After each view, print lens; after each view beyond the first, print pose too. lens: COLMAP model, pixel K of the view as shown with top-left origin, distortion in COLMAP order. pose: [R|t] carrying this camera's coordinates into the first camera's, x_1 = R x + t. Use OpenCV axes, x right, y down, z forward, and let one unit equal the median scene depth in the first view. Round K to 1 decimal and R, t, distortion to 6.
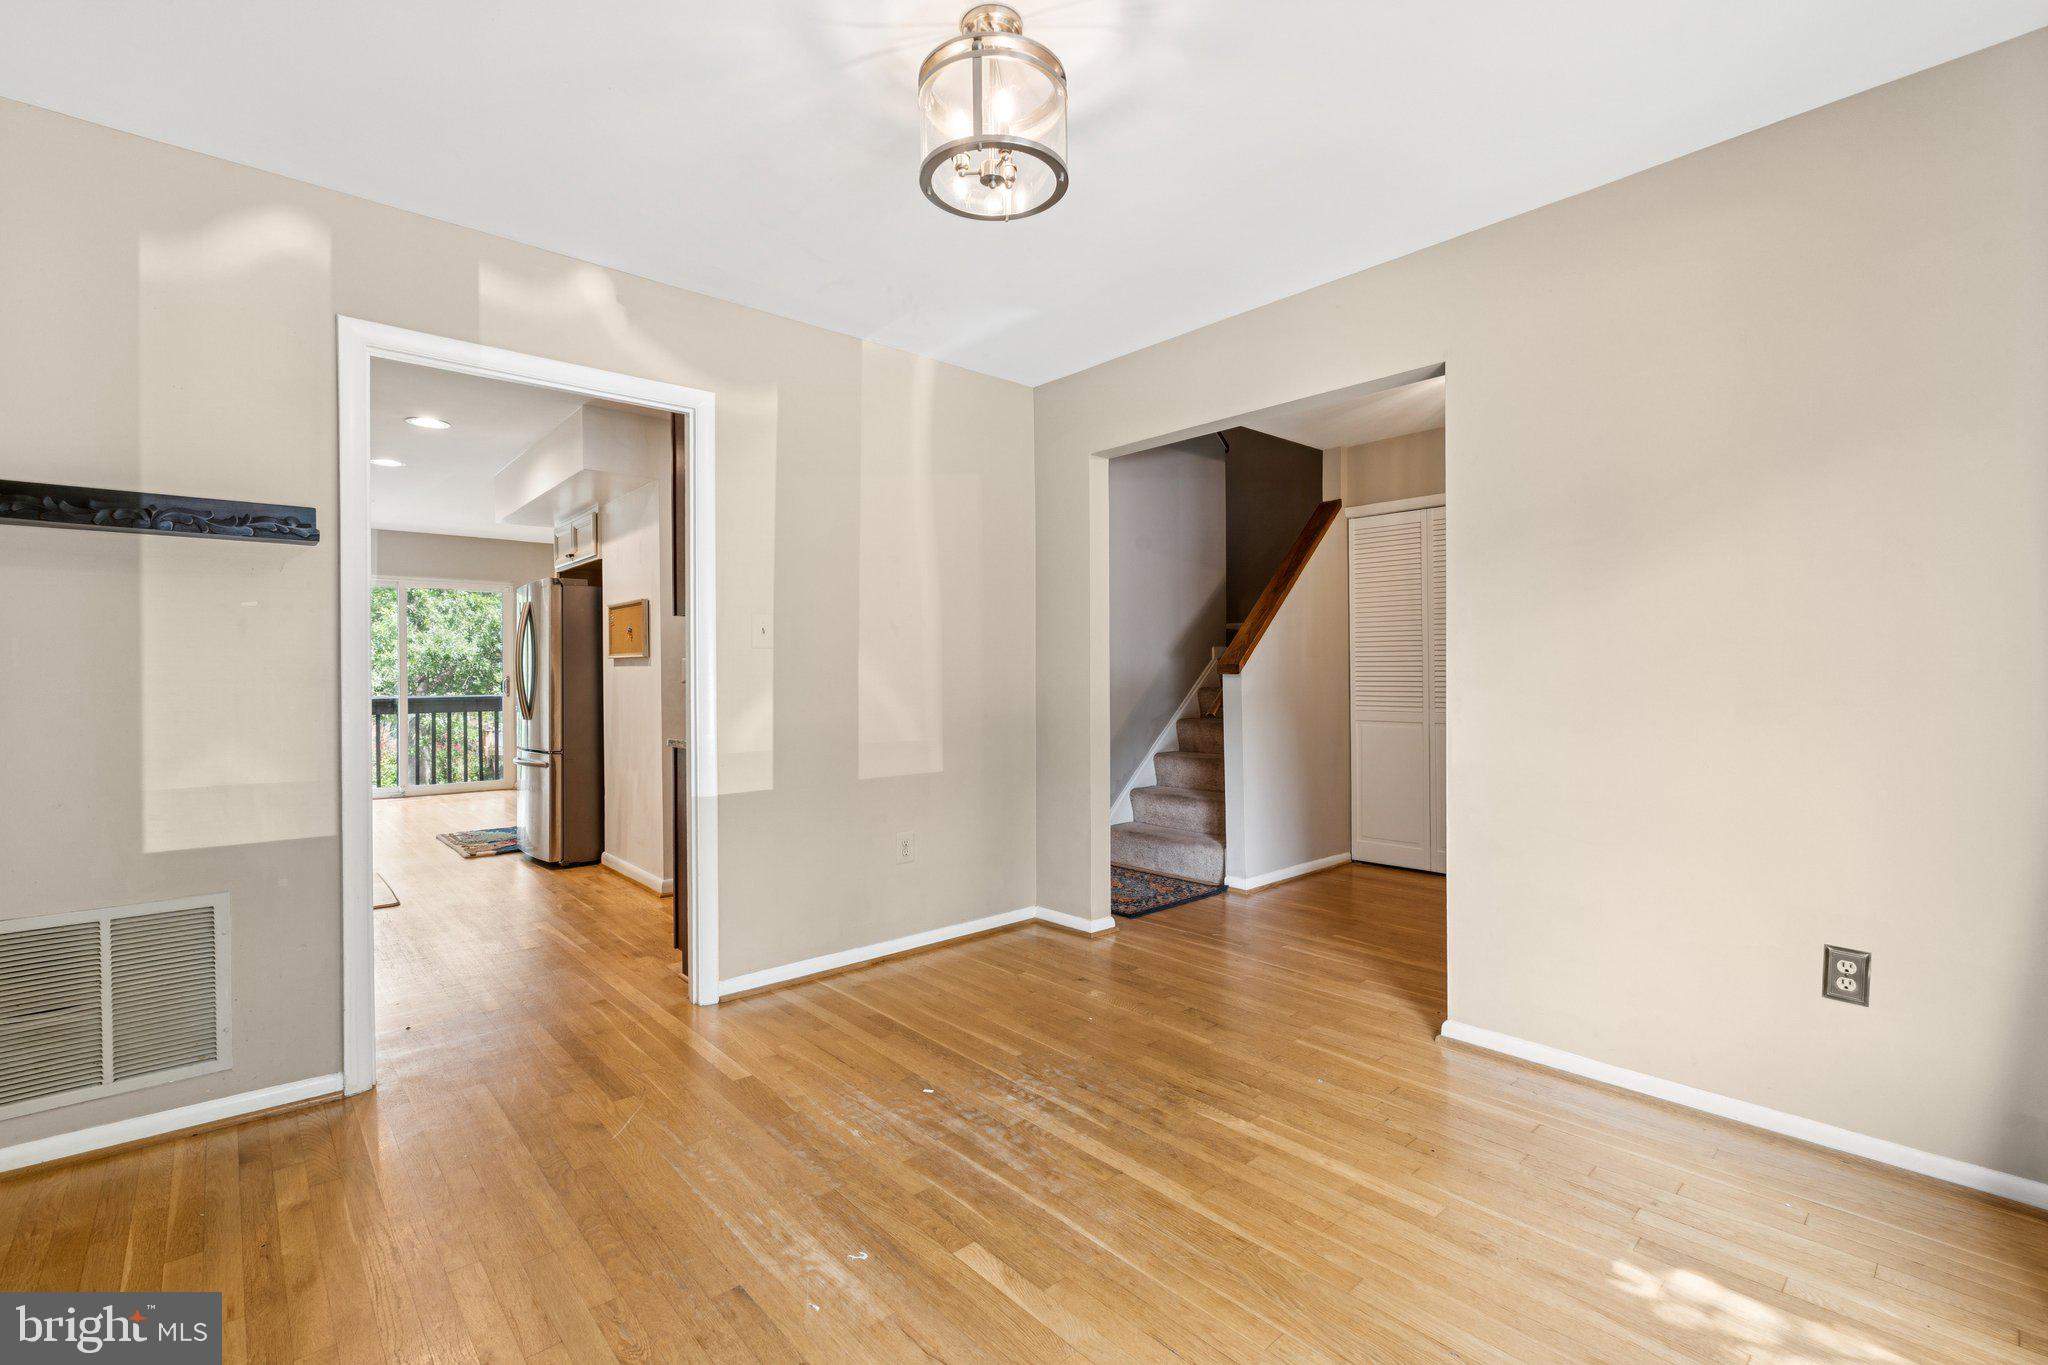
lens RADIAL K [[894.0, 0, 1026.6], [0, 894.0, 681.7], [0, 0, 1]] dist [-0.009417, -0.000041]
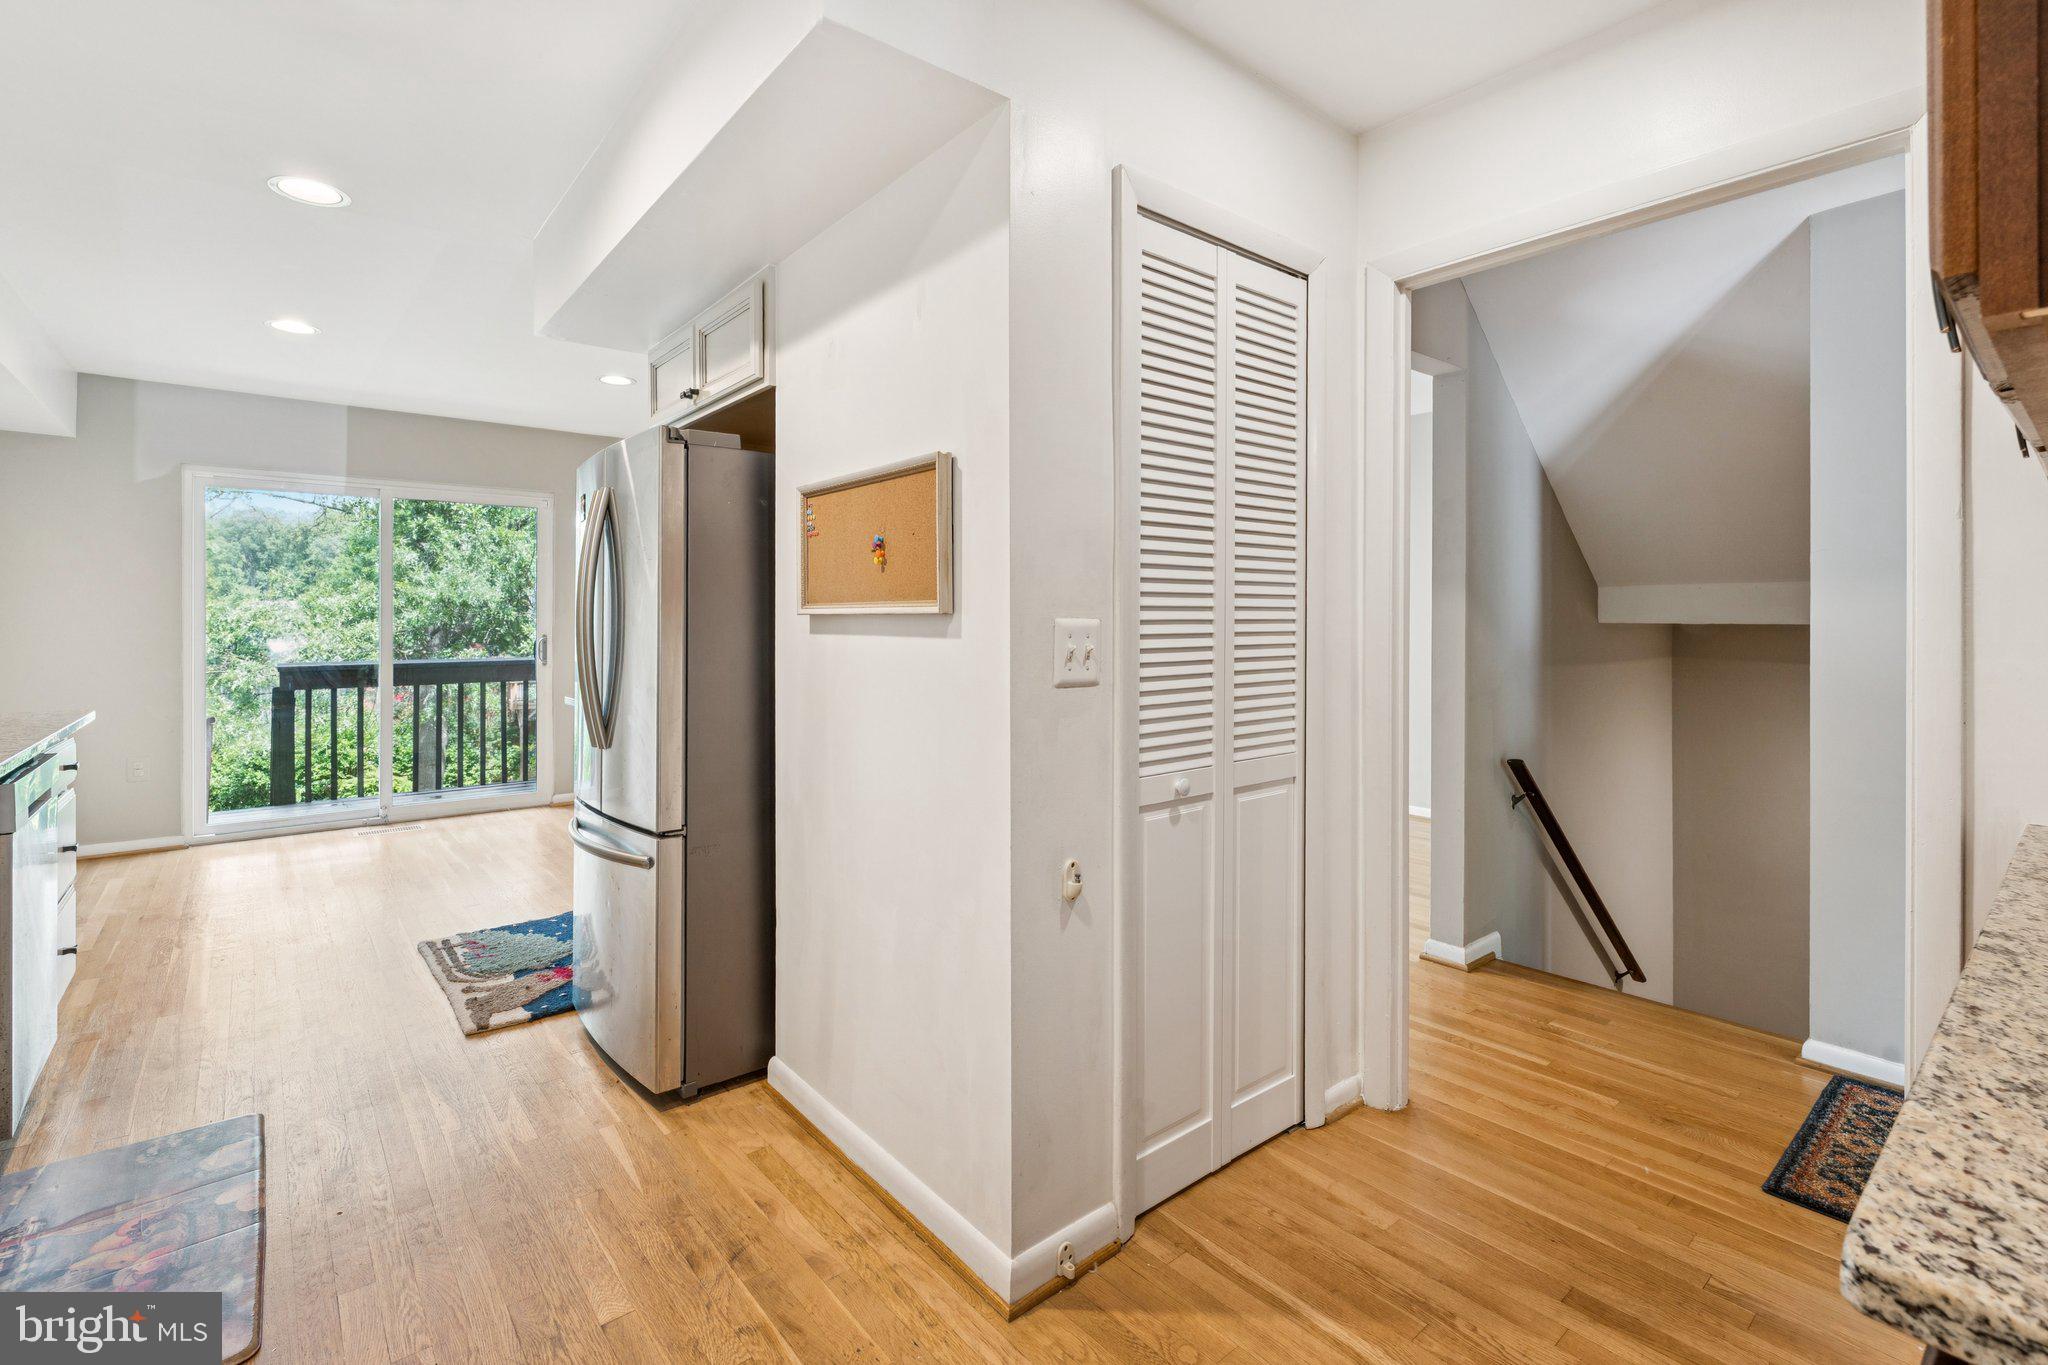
lens RADIAL K [[894.0, 0, 994.5], [0, 894.0, 630.2], [0, 0, 1]] dist [-0.009417, -0.000041]
pose [[0.998777, 0.006390, -0.049027, -0.296147], [-0.006372, 0.999980, 0.000531, -0.016543], [0.049029, -0.000218, 0.998797, 0.487217]]
